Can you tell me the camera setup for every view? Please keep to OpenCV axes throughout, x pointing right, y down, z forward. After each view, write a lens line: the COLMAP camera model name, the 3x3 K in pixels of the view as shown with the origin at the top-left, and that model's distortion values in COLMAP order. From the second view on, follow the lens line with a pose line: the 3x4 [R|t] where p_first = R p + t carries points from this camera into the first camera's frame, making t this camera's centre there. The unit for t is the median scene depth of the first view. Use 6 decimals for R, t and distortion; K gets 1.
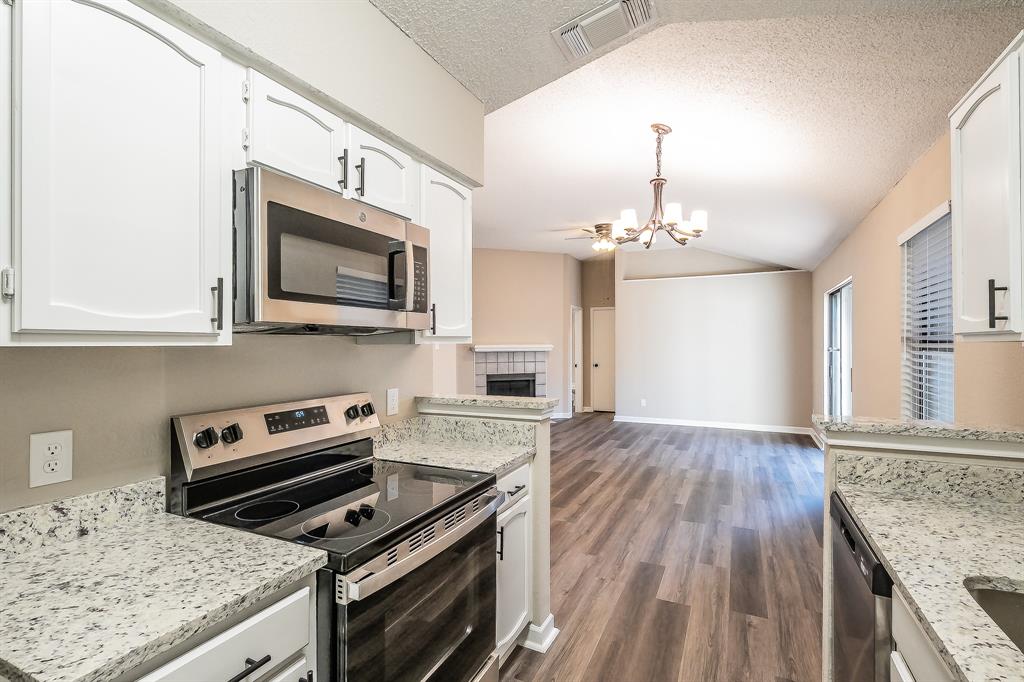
lens RADIAL K [[478.2, 0, 512.0], [0, 478.2, 341.0], [0, 0, 1]] dist [0.004744, 0.000010]
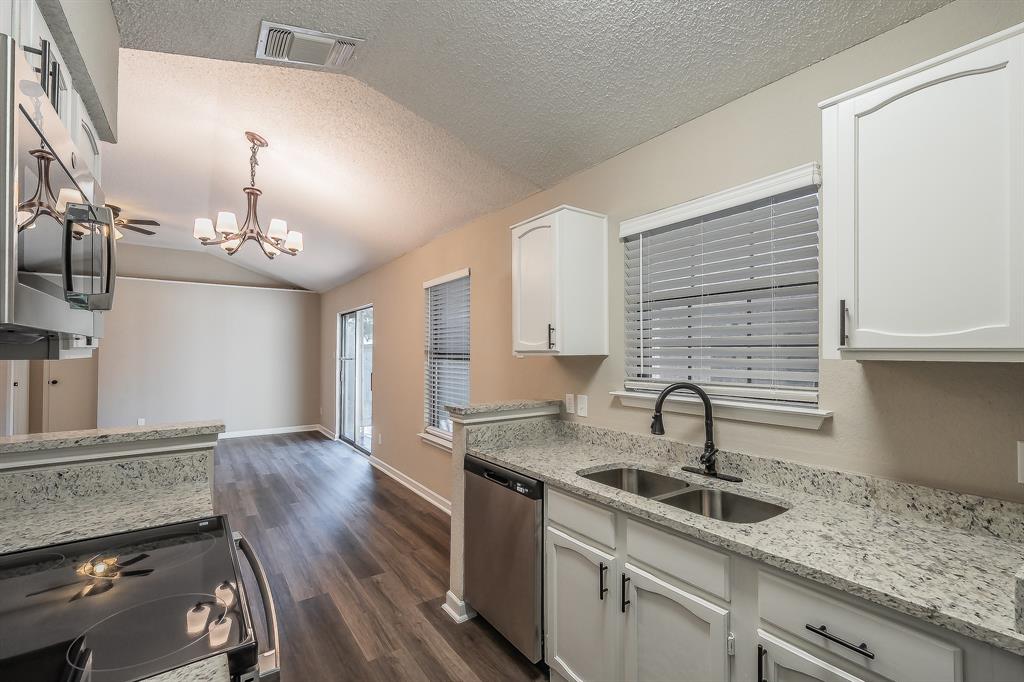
lens RADIAL K [[448.2, 0, 503.8], [0, 448.2, 344.3], [0, 0, 1]] dist [0.005201, -0.000035]
pose [[0.499654, 0.017347, 0.866051, -0.235421], [-0.006426, 0.999846, -0.016320, -0.005188], [-0.866201, 0.002589, 0.499688, 0.088561]]
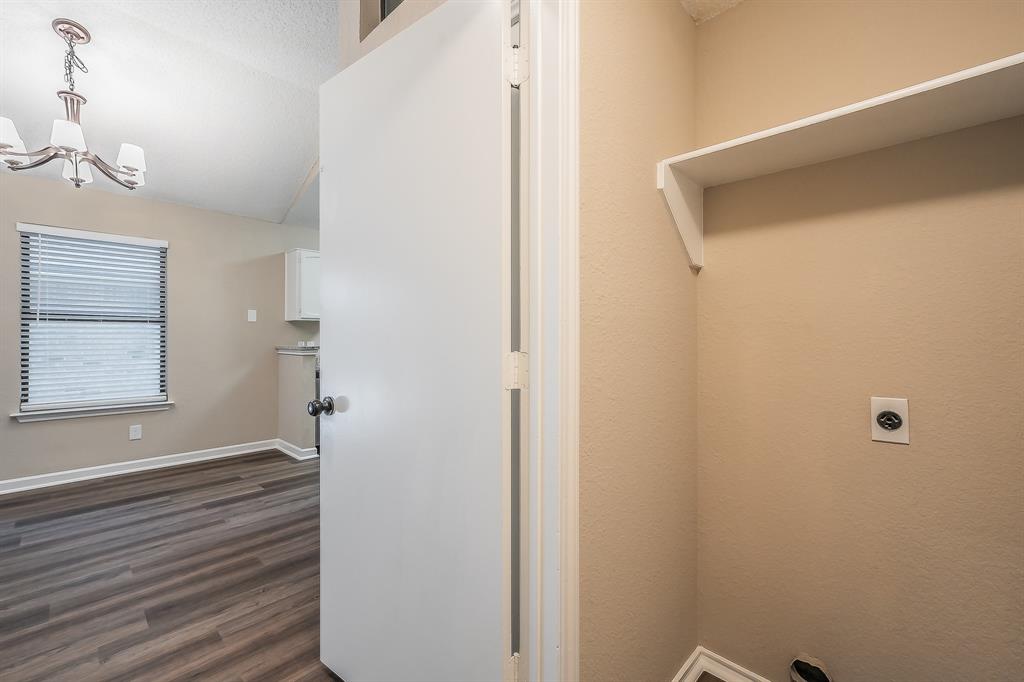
lens RADIAL K [[427.5, 0, 515.0], [0, 427.5, 336.7], [0, 0, 1]] dist [0.000829, 0.000297]
pose [[-0.949826, 0.000713, 0.312777, -0.599446], [-0.001704, 0.999971, -0.007452, 0.059004], [-0.312773, -0.007611, -0.949797, 1.443940]]
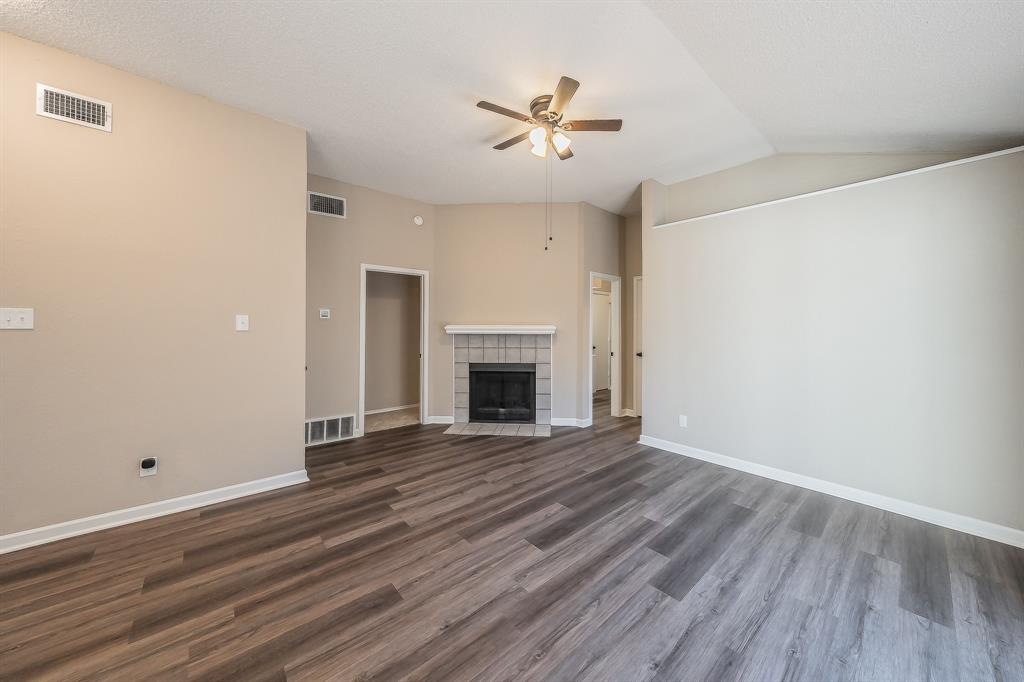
lens RADIAL K [[353.4, 0, 531.3], [0, 353.4, 322.4], [0, 0, 1]] dist [-0.001293, -0.000169]
pose [[0.924258, 0.002990, -0.381758, 0.628410], [-0.005161, 0.999976, -0.004663, 0.012893], [0.381735, 0.006281, 0.924251, 1.190791]]
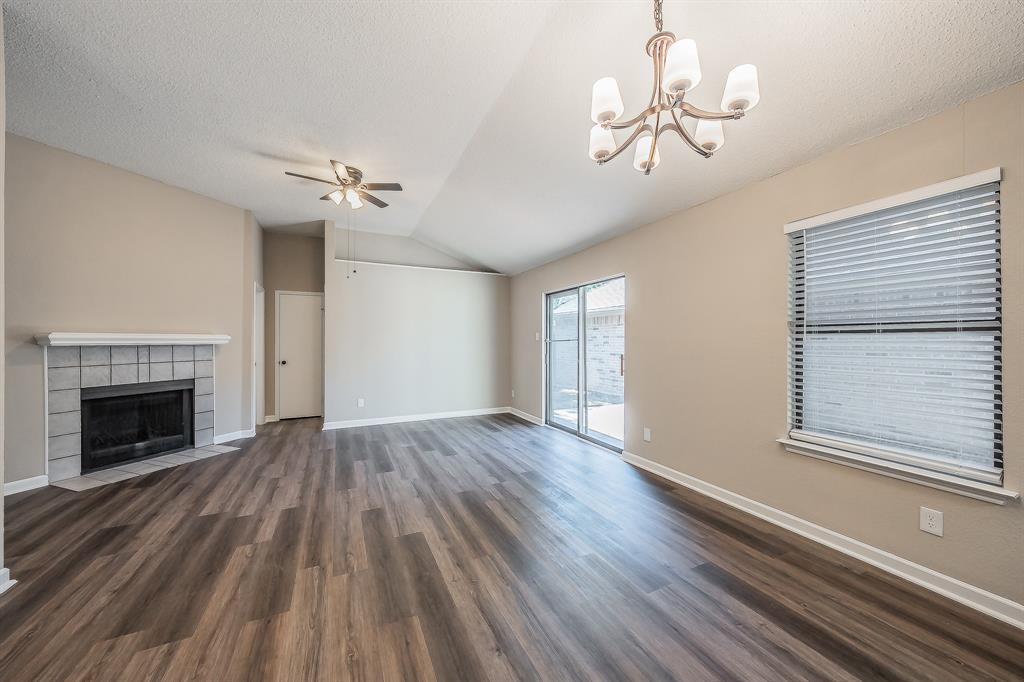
lens RADIAL K [[363.4, 0, 512.9], [0, 363.4, 339.2], [0, 0, 1]] dist [-0.000563, -0.000065]
pose [[0.629435, 0.006422, 0.777027, -0.155260], [-0.005484, 0.999978, -0.003822, 0.032629], [-0.777034, -0.001855, 0.629456, 0.863803]]
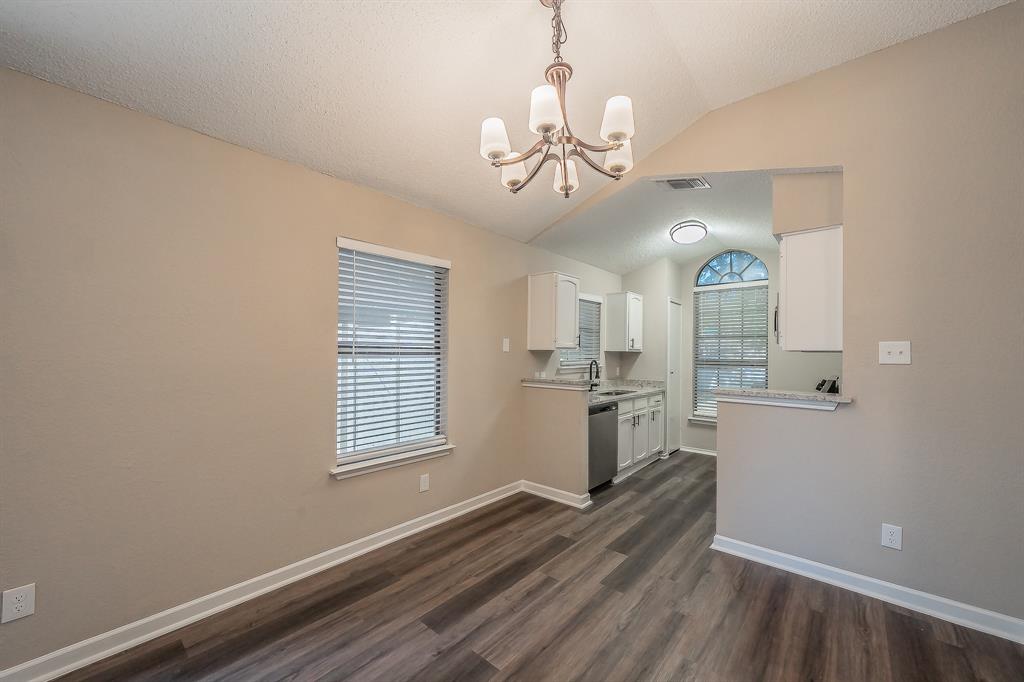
lens RADIAL K [[392.1, 0, 513.1], [0, 392.1, 351.0], [0, 0, 1]] dist [-0.001890, -0.000041]
pose [[-0.962857, -0.005411, 0.269956, 0.228373], [-0.008024, 0.999931, -0.008577, 0.013367], [-0.269891, -0.010424, -0.962834, 1.486691]]
